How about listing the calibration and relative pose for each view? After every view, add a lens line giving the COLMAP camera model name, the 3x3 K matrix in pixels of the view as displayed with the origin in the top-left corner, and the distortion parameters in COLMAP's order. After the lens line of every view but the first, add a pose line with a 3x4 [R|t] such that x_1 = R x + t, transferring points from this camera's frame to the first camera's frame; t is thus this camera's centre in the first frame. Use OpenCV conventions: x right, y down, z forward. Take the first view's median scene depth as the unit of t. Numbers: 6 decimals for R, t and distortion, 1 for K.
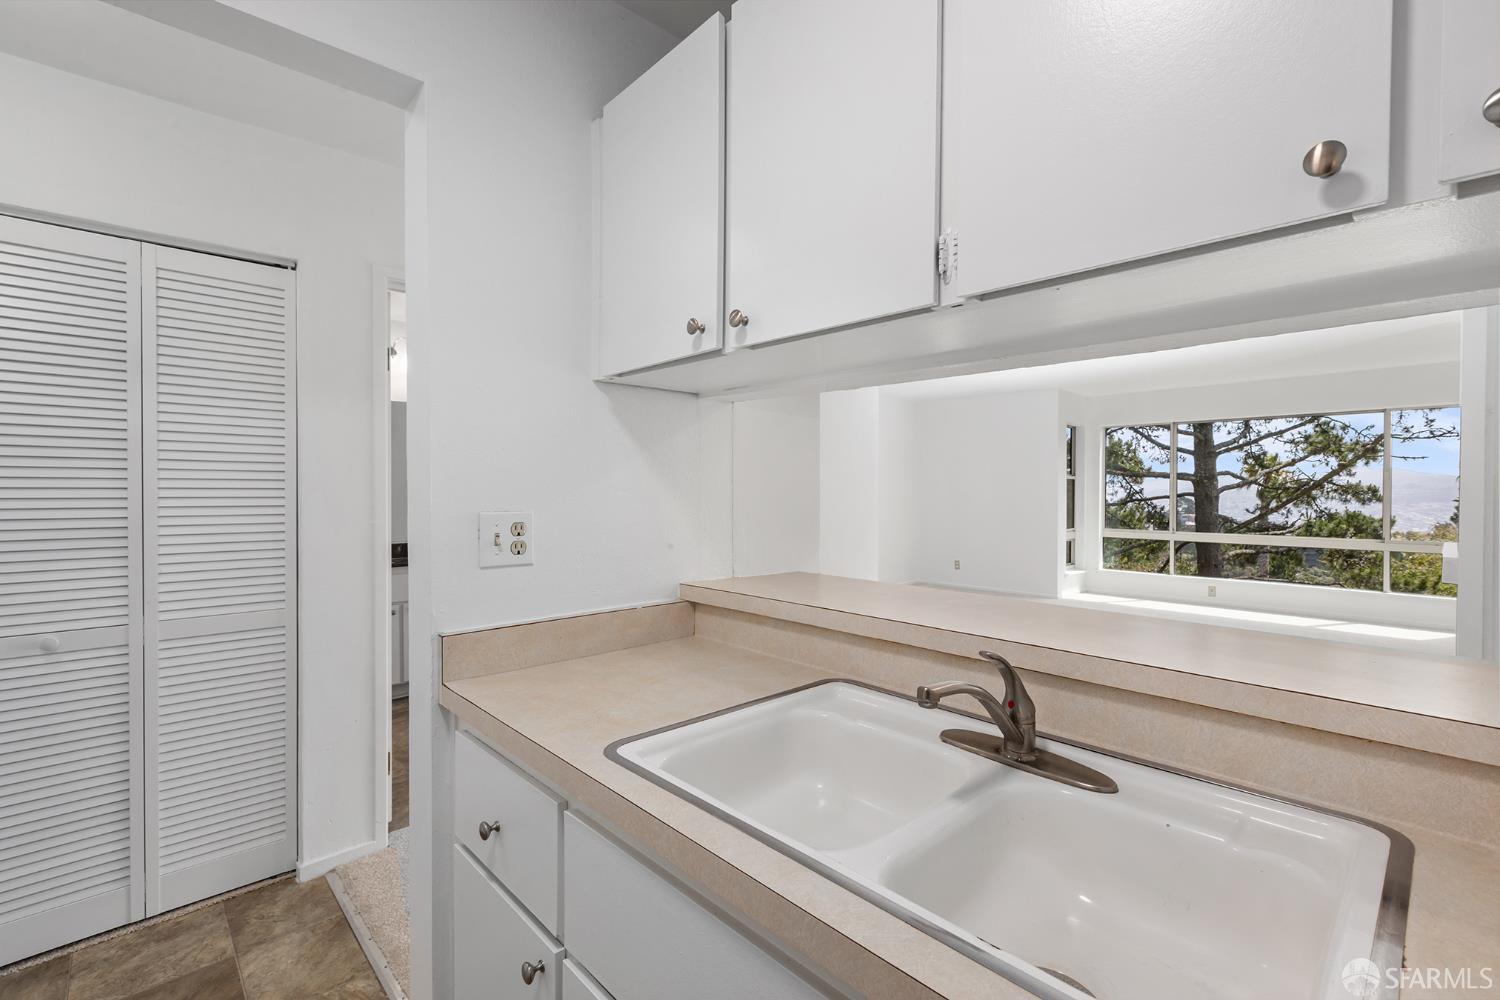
lens RADIAL K [[672.9, 0, 746.6], [0, 672.9, 491.8], [0, 0, 1]] dist [0.005893, -0.000280]
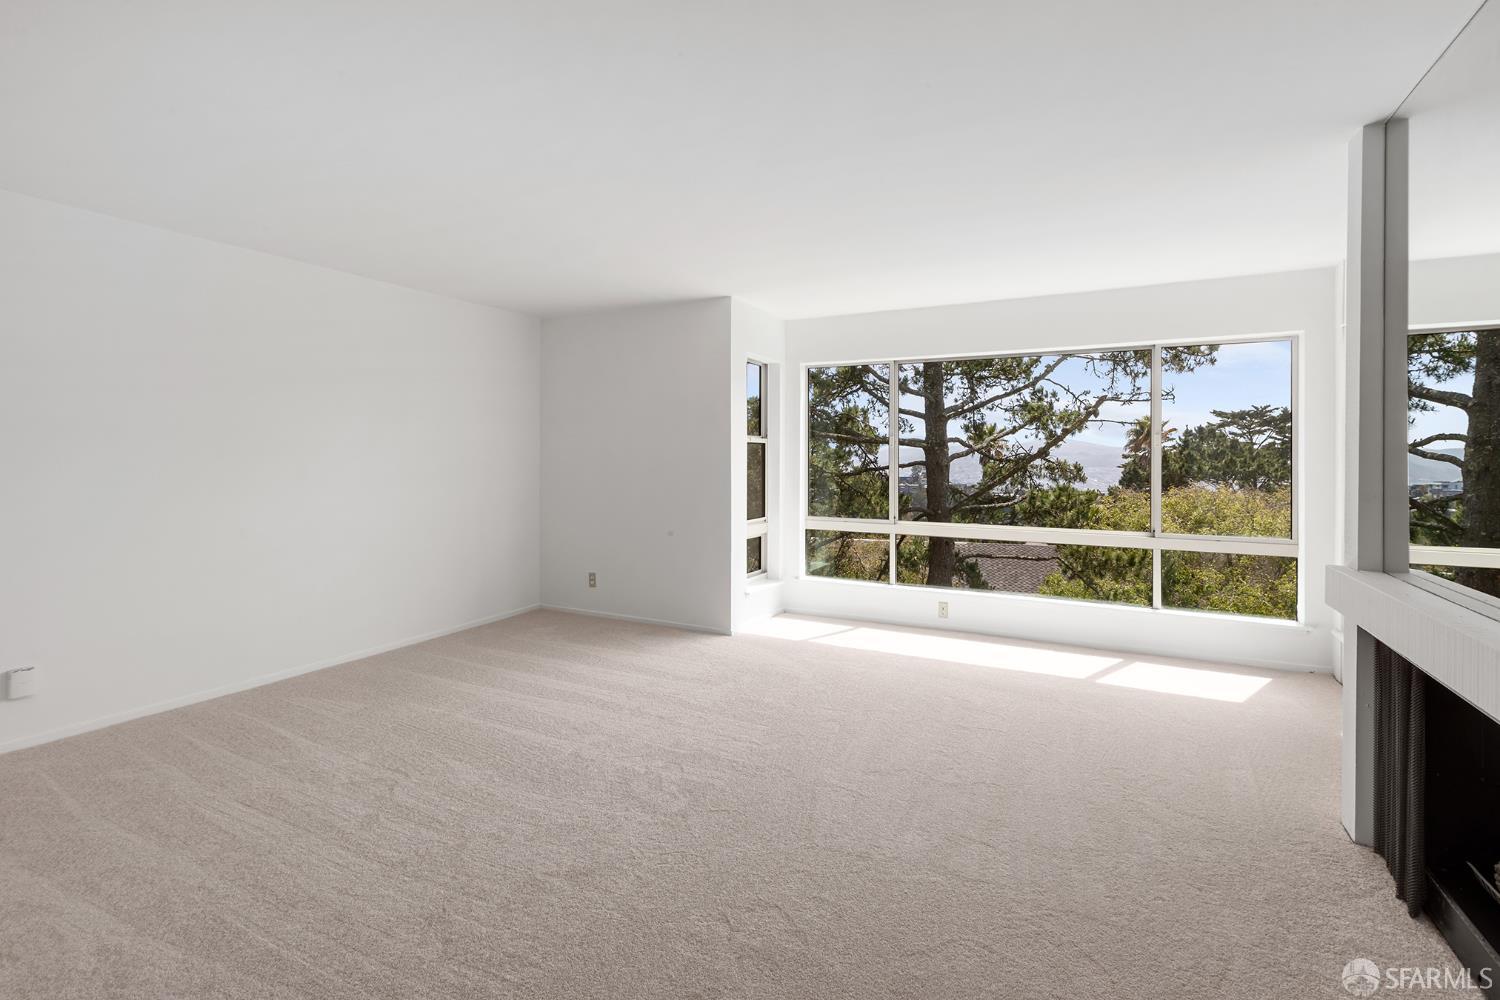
lens RADIAL K [[698.6, 0, 748.0], [0, 698.6, 452.9], [0, 0, 1]] dist [0.005404, -0.001089]
pose [[0.944998, 0.002712, 0.327064, 0.140321], [0.000268, 0.999959, -0.009066, -0.001423], [-0.327076, 0.008655, 0.944959, 0.204424]]
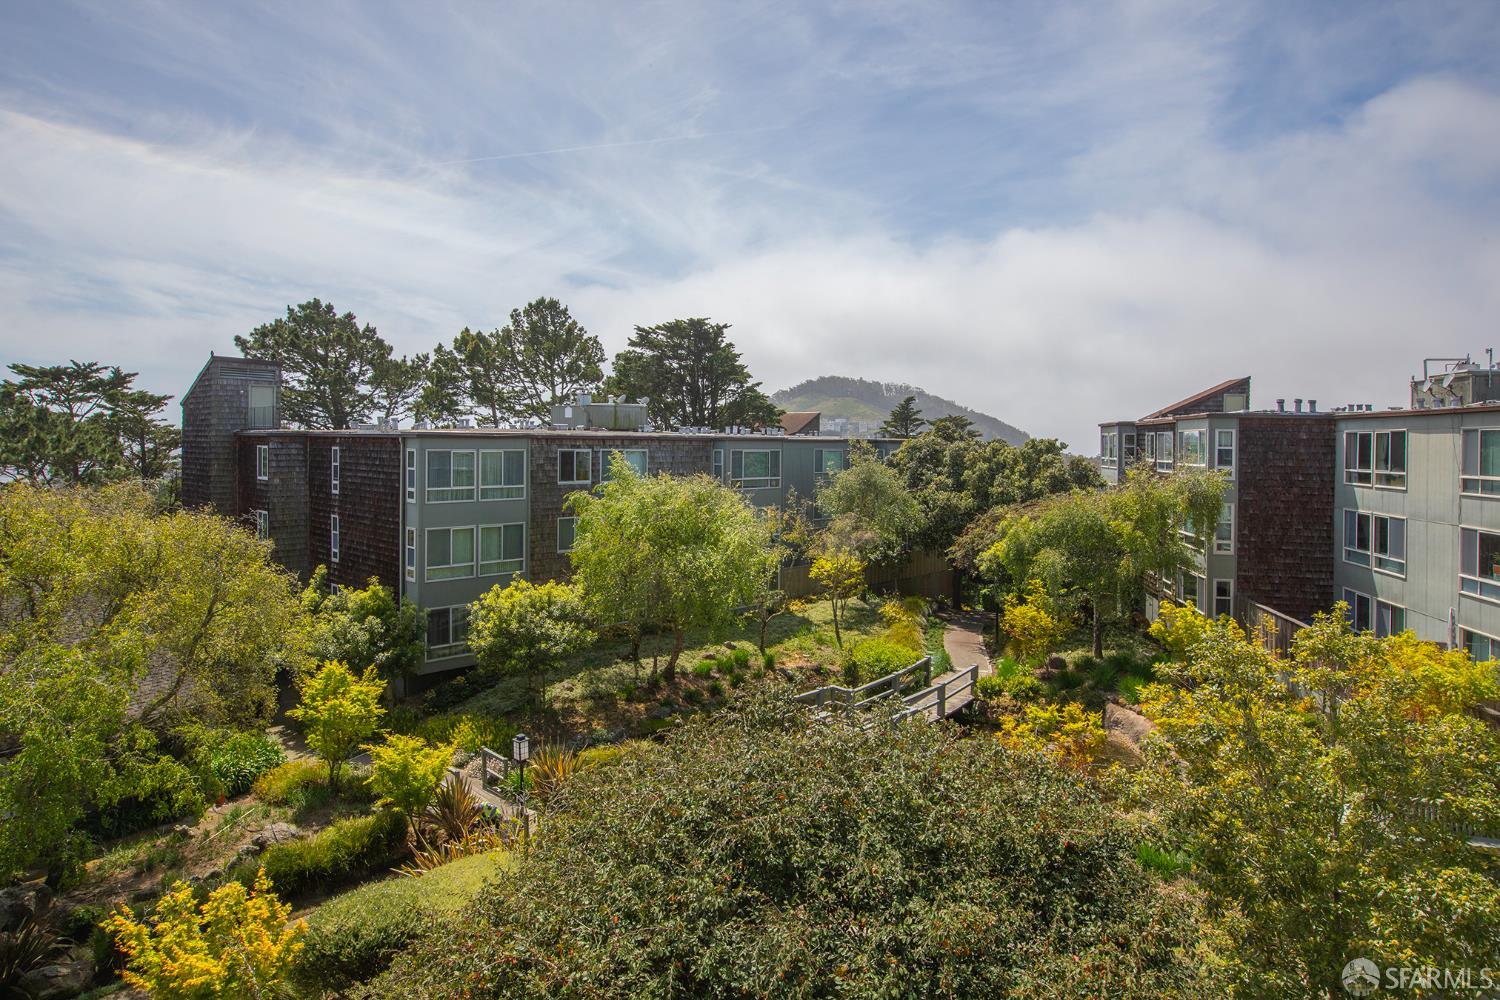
lens RADIAL K [[872.5, 0, 752.9], [0, 872.5, 445.7], [0, 0, 1]] dist [-0.003360, 0.005875]
pose [[-0.049912, -0.009911, 0.998704, 0.437612], [-0.005790, 0.999937, 0.009634, -0.011250], [-0.998737, -0.005302, -0.049967, 0.413365]]
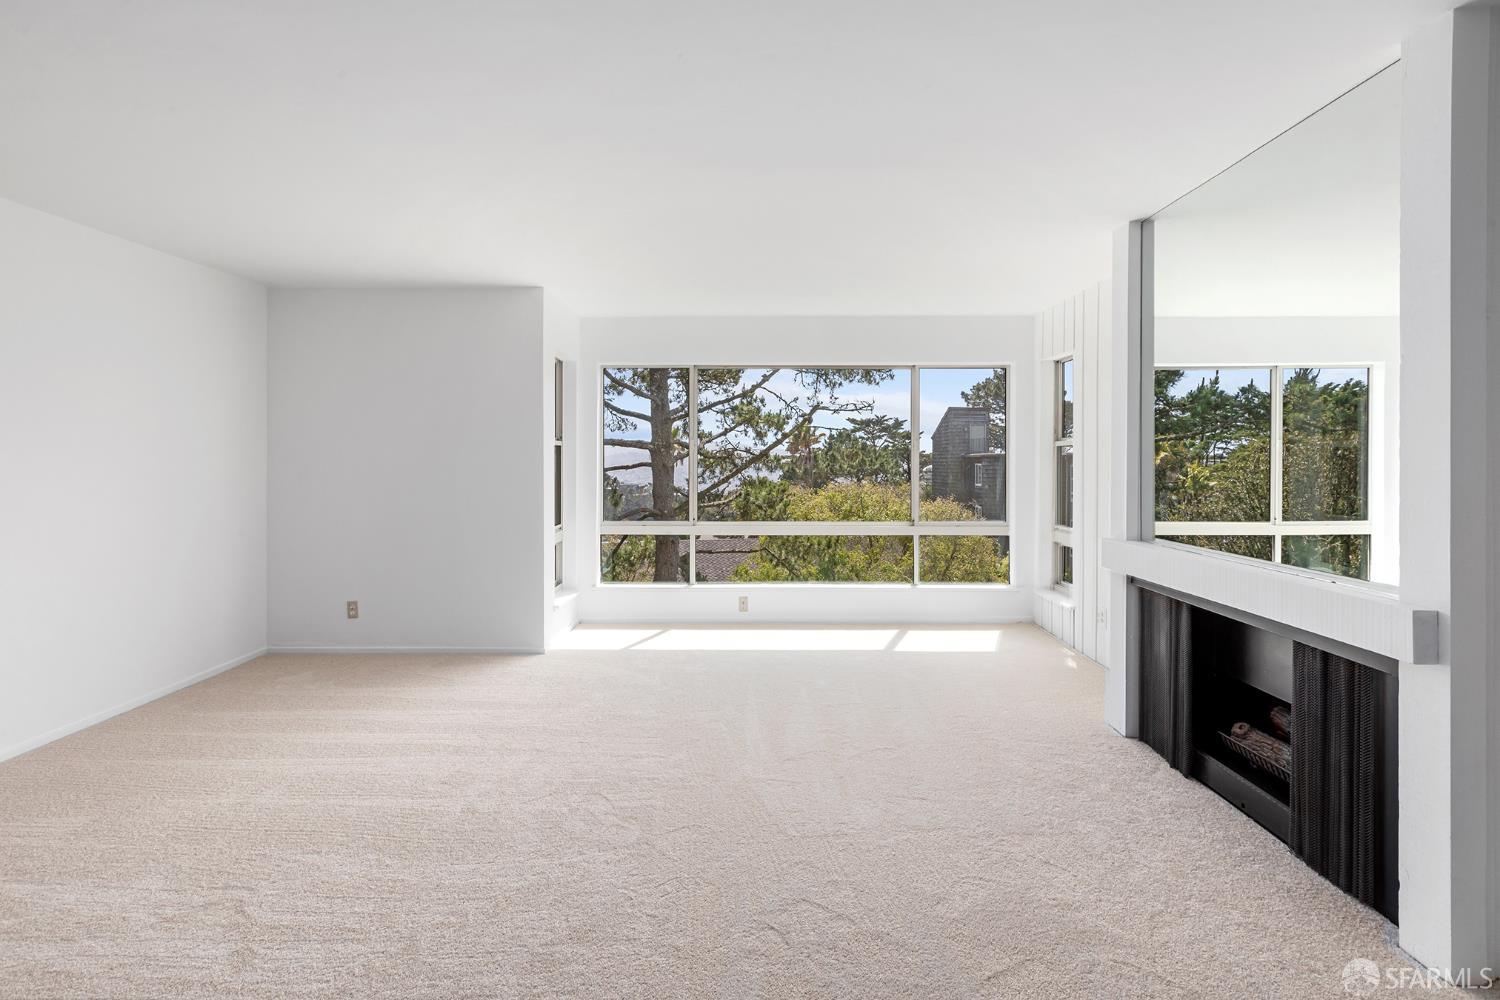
lens RADIAL K [[698.6, 0, 760.8], [0, 698.6, 459.0], [0, 0, 1]] dist [0.005404, -0.001089]
pose [[0.691336, -0.003586, 0.722524, 0.084580], [0.005444, 0.999985, -0.000246, -0.002707], [-0.722513, 0.004103, 0.691346, 0.240364]]
